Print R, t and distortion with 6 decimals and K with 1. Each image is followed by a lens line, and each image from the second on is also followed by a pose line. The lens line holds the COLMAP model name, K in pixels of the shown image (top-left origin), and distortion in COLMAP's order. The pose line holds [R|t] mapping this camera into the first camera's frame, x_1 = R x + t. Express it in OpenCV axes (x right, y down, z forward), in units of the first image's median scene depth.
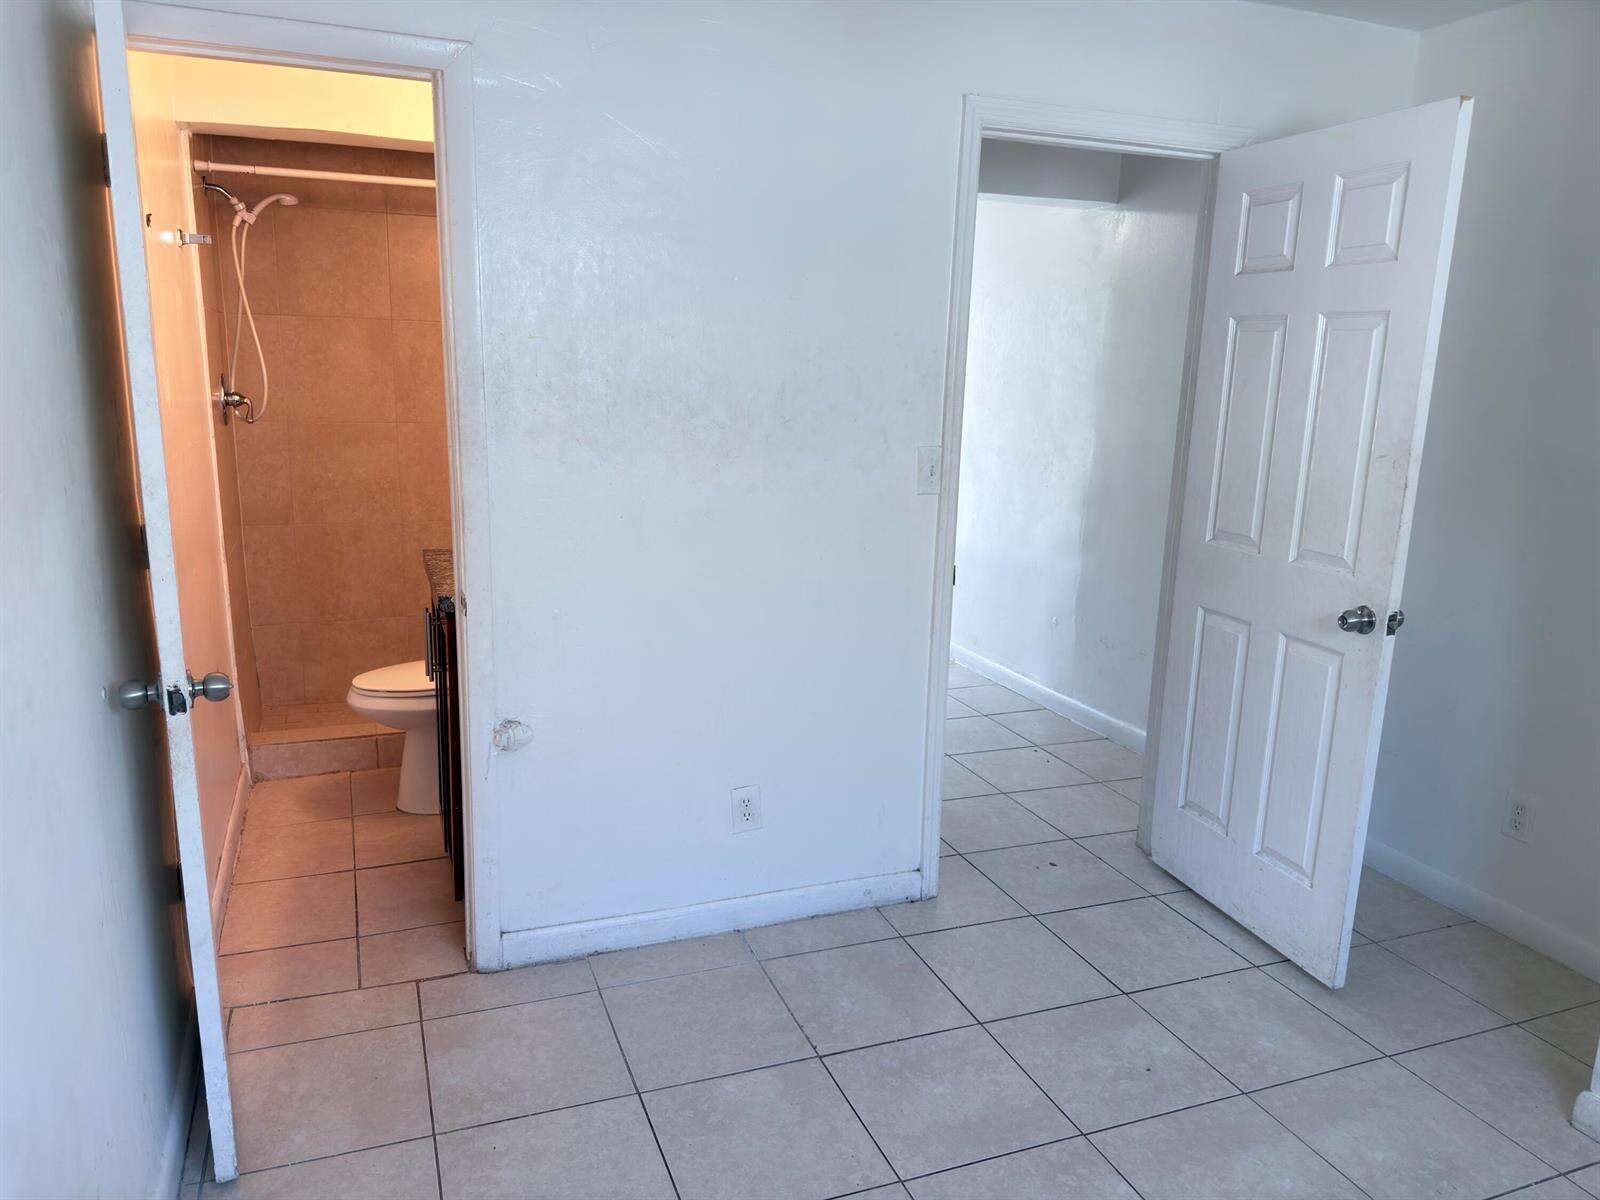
lens RADIAL K [[1130.3, 0, 792.9], [0, 1130.3, 604.8], [0, 0, 1]] dist [0.079727, -0.109844]
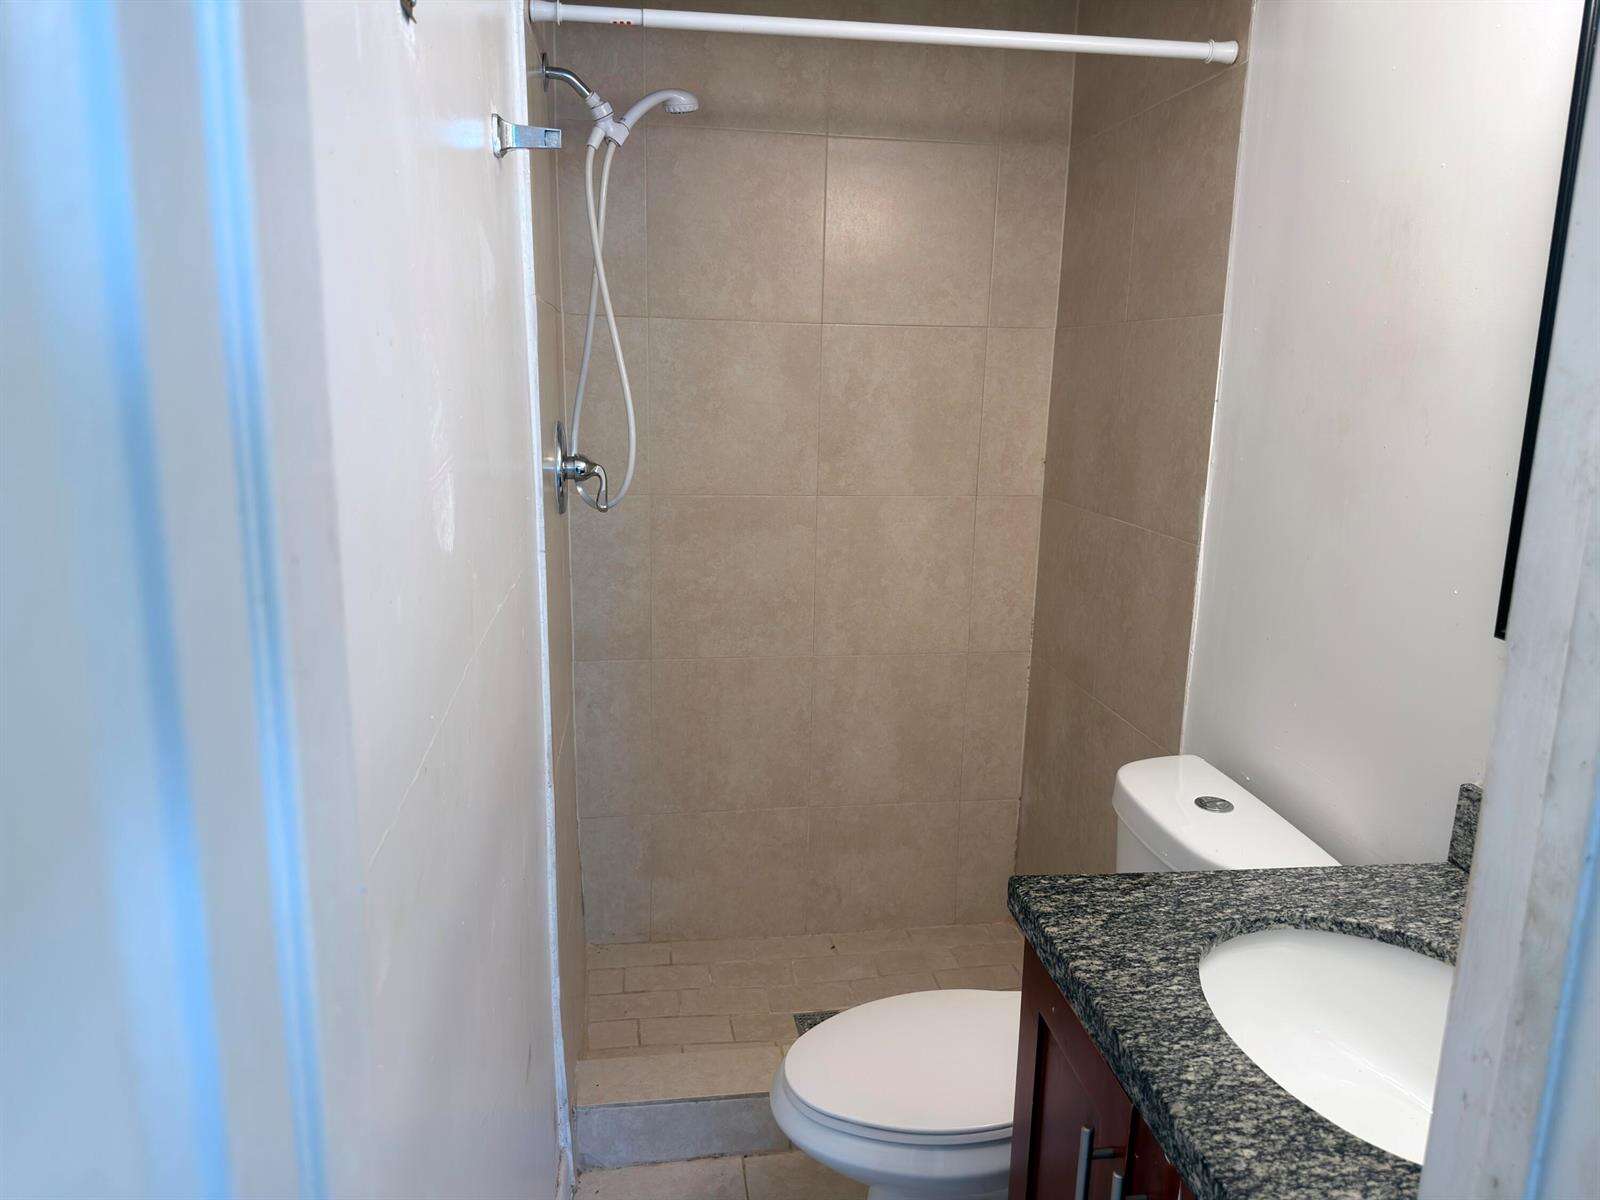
lens RADIAL K [[1122.0, 0, 800.0], [0, 1122.0, 600.0], [0, 0, 1]] dist [0.134055, -0.202596]
pose [[0.973890, 0.038652, -0.223706, -0.239650], [-0.041112, 0.999134, -0.006346, -0.108268], [0.223267, 0.015377, 0.974636, 0.456854]]
